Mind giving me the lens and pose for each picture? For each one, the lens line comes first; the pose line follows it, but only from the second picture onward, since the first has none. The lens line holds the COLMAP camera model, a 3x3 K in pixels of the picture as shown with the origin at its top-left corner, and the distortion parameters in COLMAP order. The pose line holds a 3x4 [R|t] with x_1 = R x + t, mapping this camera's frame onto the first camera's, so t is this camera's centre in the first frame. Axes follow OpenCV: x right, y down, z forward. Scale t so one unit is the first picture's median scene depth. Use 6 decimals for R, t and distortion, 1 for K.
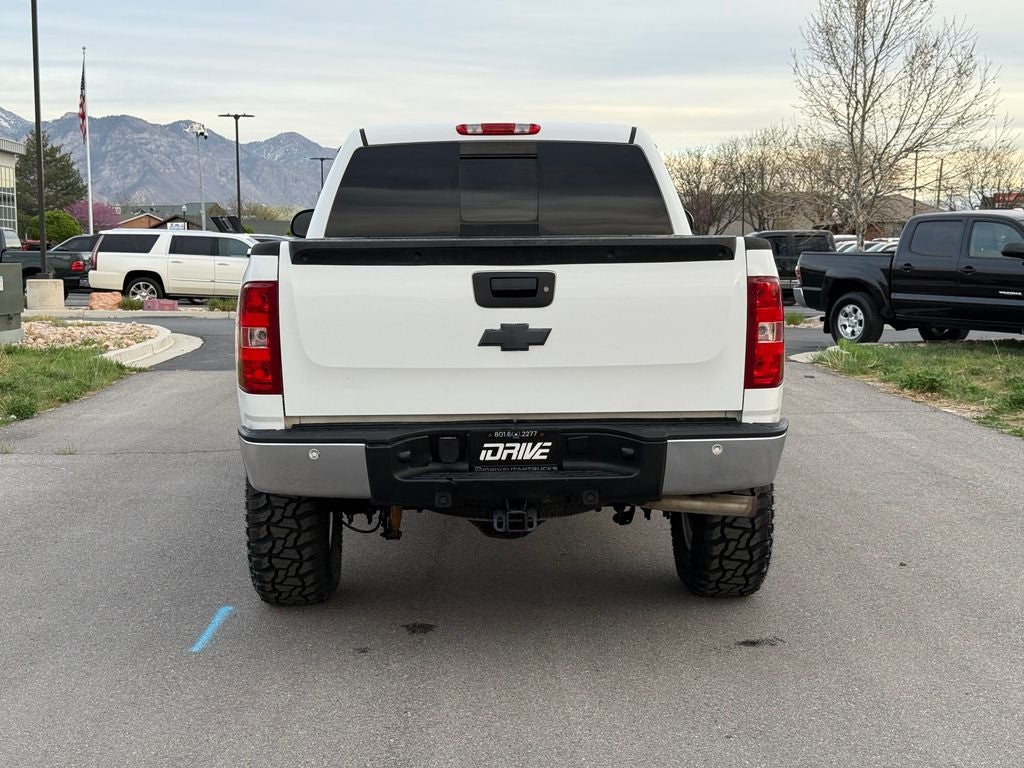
lens RADIAL K [[1418.0, 0, 504.7], [0, 1418.0, 389.8], [0, 0, 1]] dist [0.128917, 0.000000]
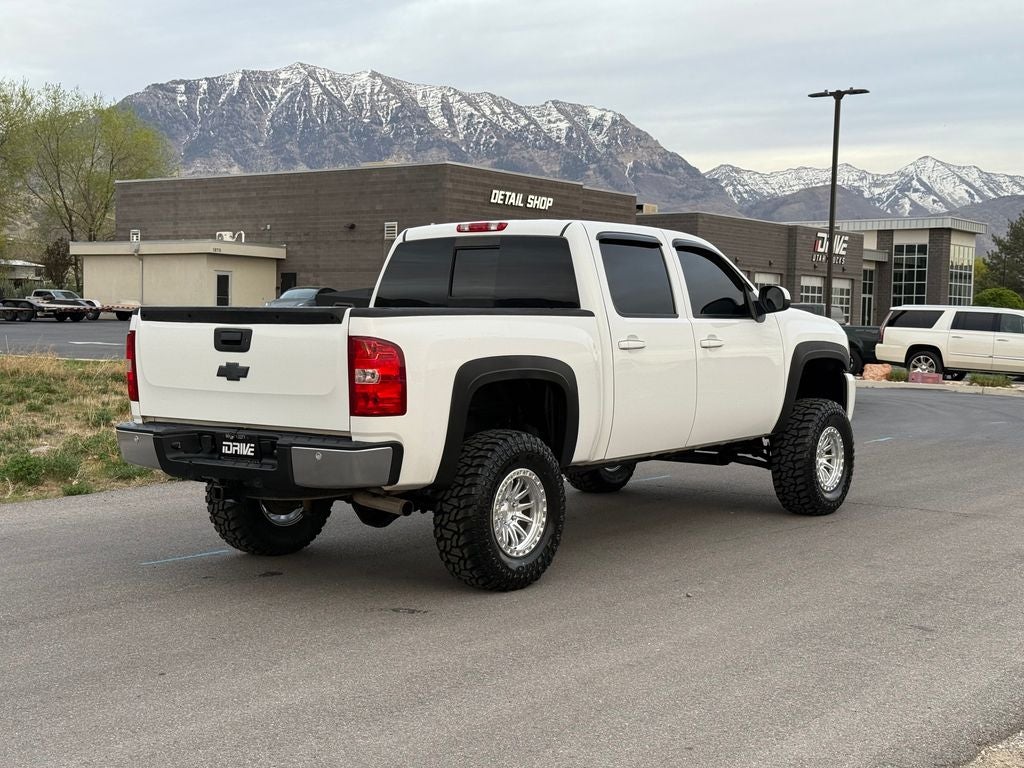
lens RADIAL K [[1418.0, 0, 514.1], [0, 1418.0, 391.9], [0, 0, 1]] dist [0.128917, 0.000000]
pose [[0.781023, 0.050614, -0.622447, 1.162789], [-0.082554, 0.996331, -0.022569, -0.005957], [0.619021, 0.069012, 0.782336, 0.002762]]
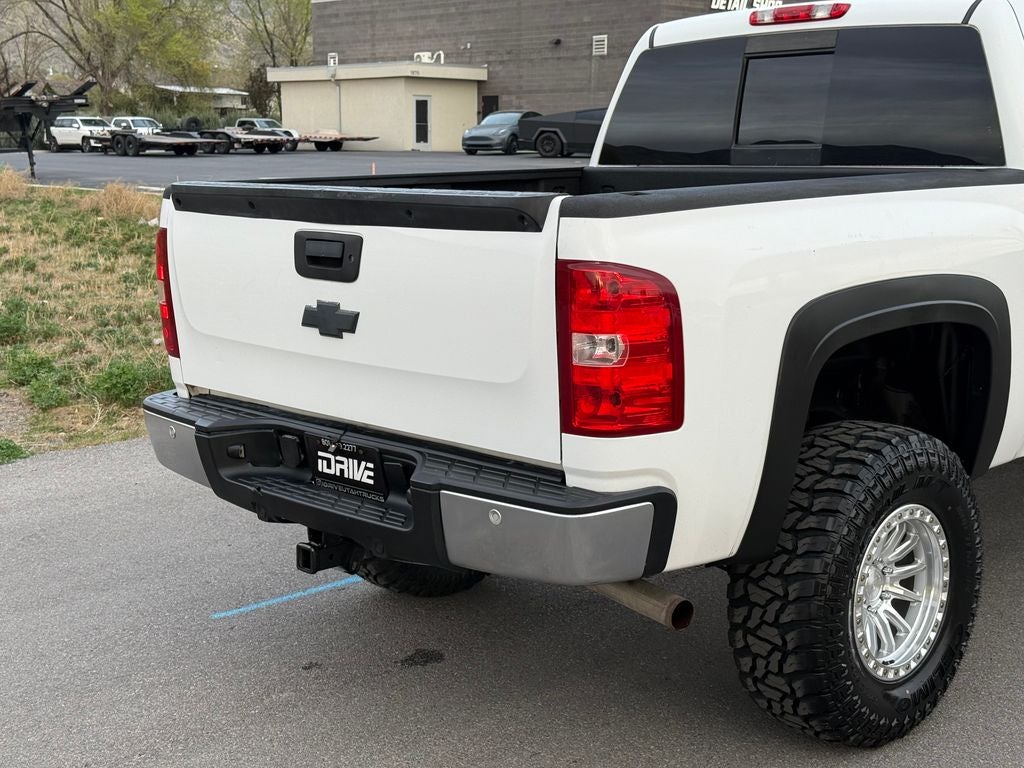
lens RADIAL K [[1418.0, 0, 504.6], [0, 1418.0, 386.7], [0, 0, 1]] dist [0.128917, 0.000000]
pose [[0.679307, 0.130901, -0.722085, 0.612496], [-0.074631, 0.991184, 0.109475, -0.089864], [0.730049, -0.020477, 0.683088, 0.539742]]
